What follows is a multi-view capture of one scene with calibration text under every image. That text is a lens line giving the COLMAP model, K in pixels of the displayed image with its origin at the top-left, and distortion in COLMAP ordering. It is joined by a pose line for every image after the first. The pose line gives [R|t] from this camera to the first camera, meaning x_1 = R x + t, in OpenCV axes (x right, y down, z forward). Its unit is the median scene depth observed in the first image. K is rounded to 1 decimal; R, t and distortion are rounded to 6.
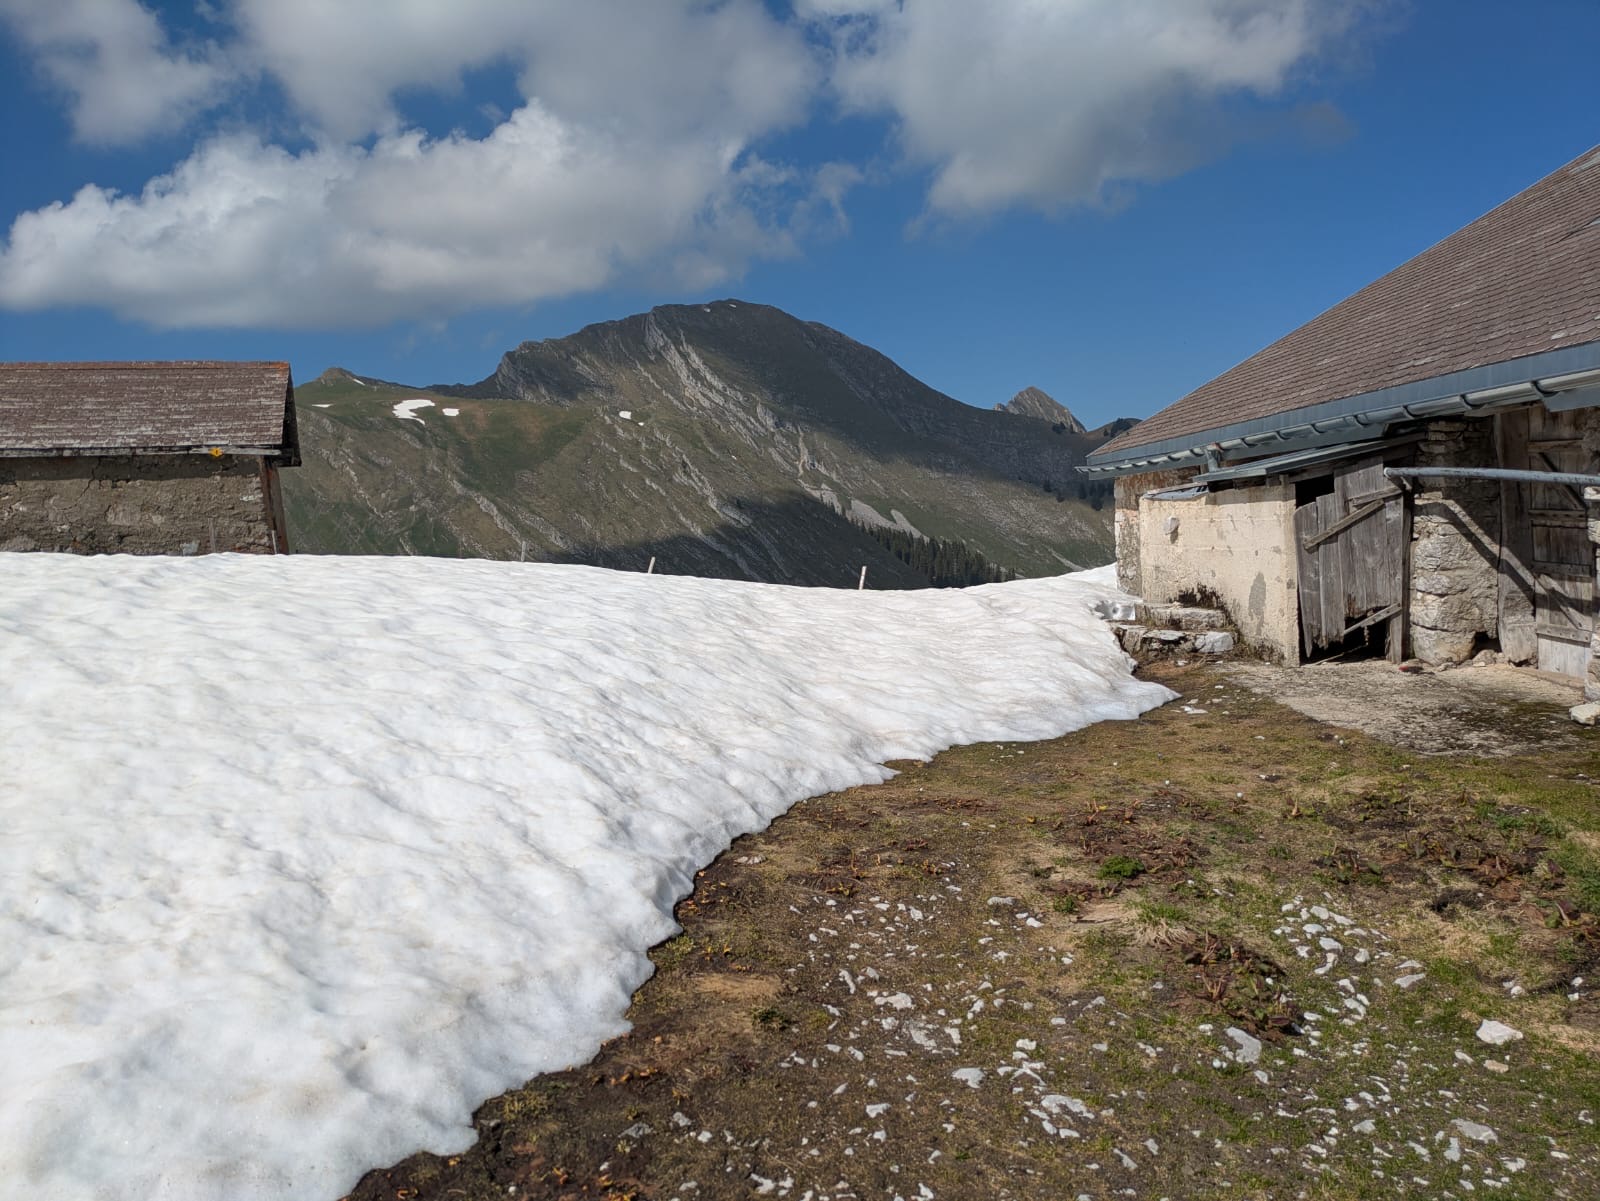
lens RADIAL K [[1219.6, 0, 800.0], [0, 1219.6, 600.5], [0, 0, 1]] dist [0.098961, -0.104810]
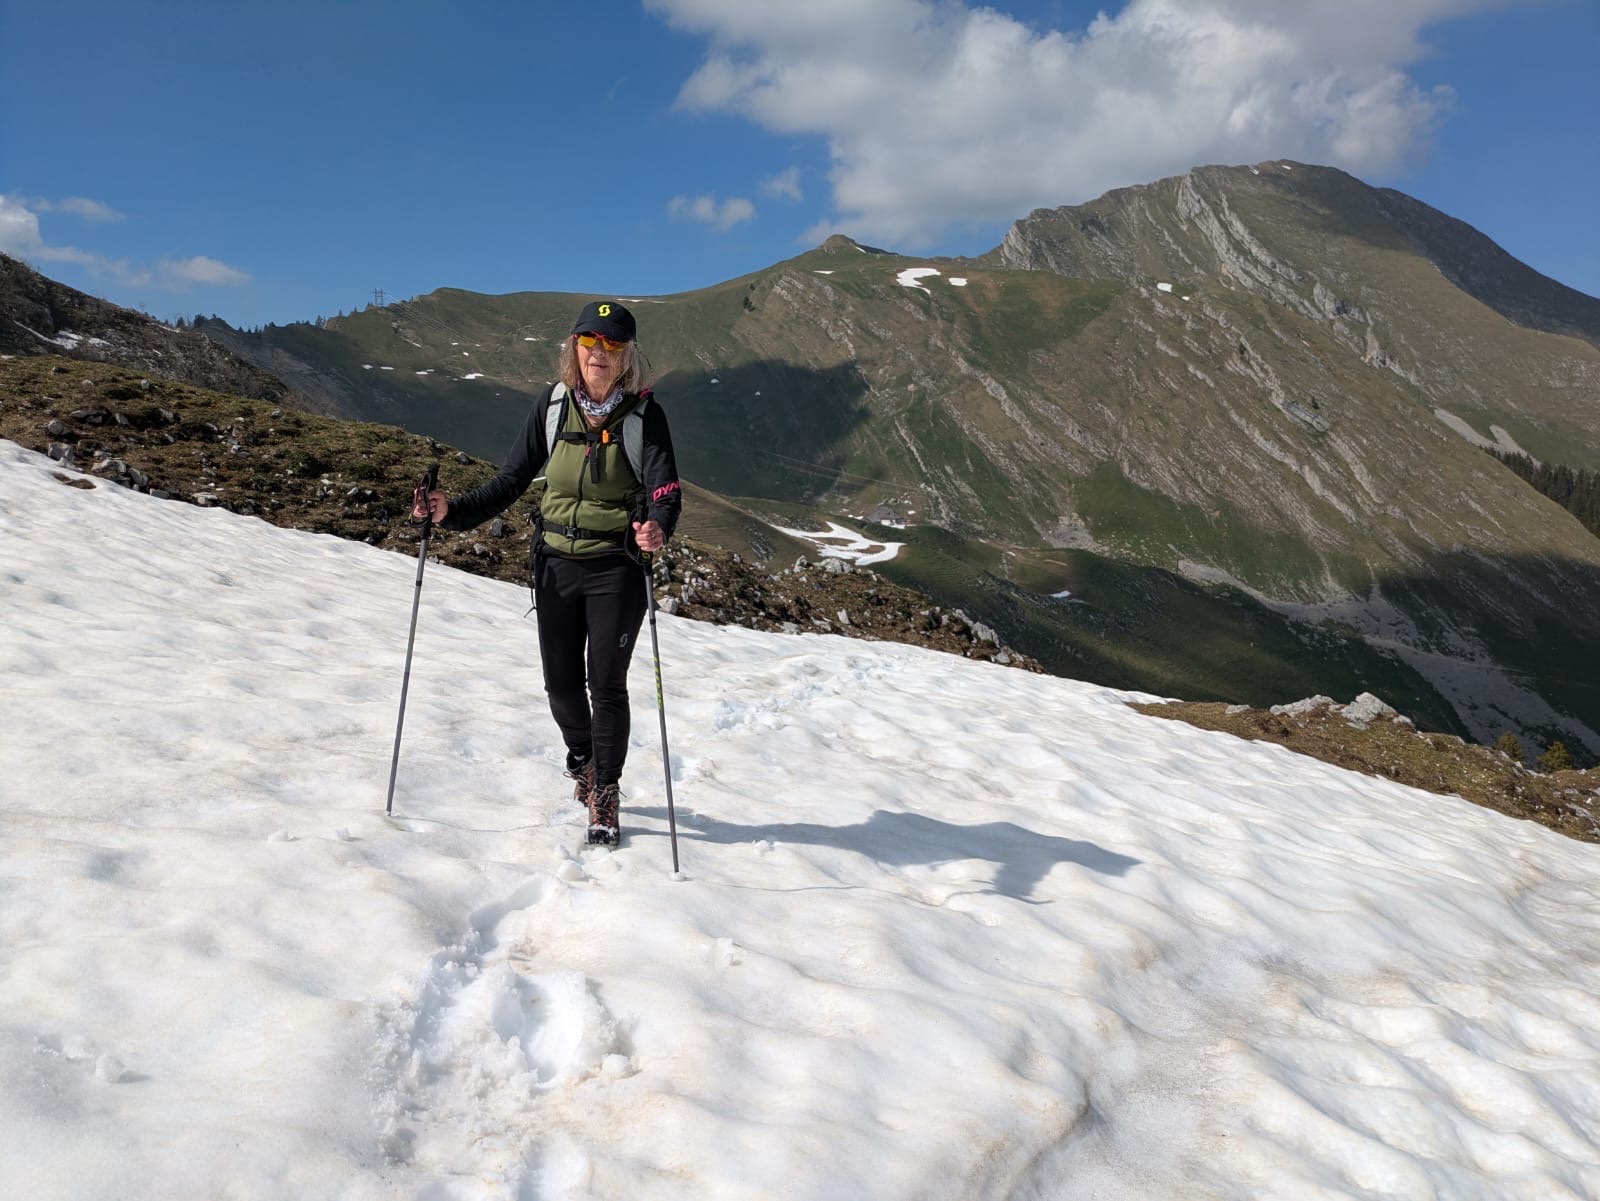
lens RADIAL K [[1219.6, 0, 800.0], [0, 1219.6, 600.5], [0, 0, 1]] dist [0.098961, -0.104810]
pose [[0.931860, 0.118292, -0.342992, -0.064079], [-0.090201, 0.991209, 0.096786, -0.000852], [0.351426, -0.059253, 0.934339, 0.129375]]
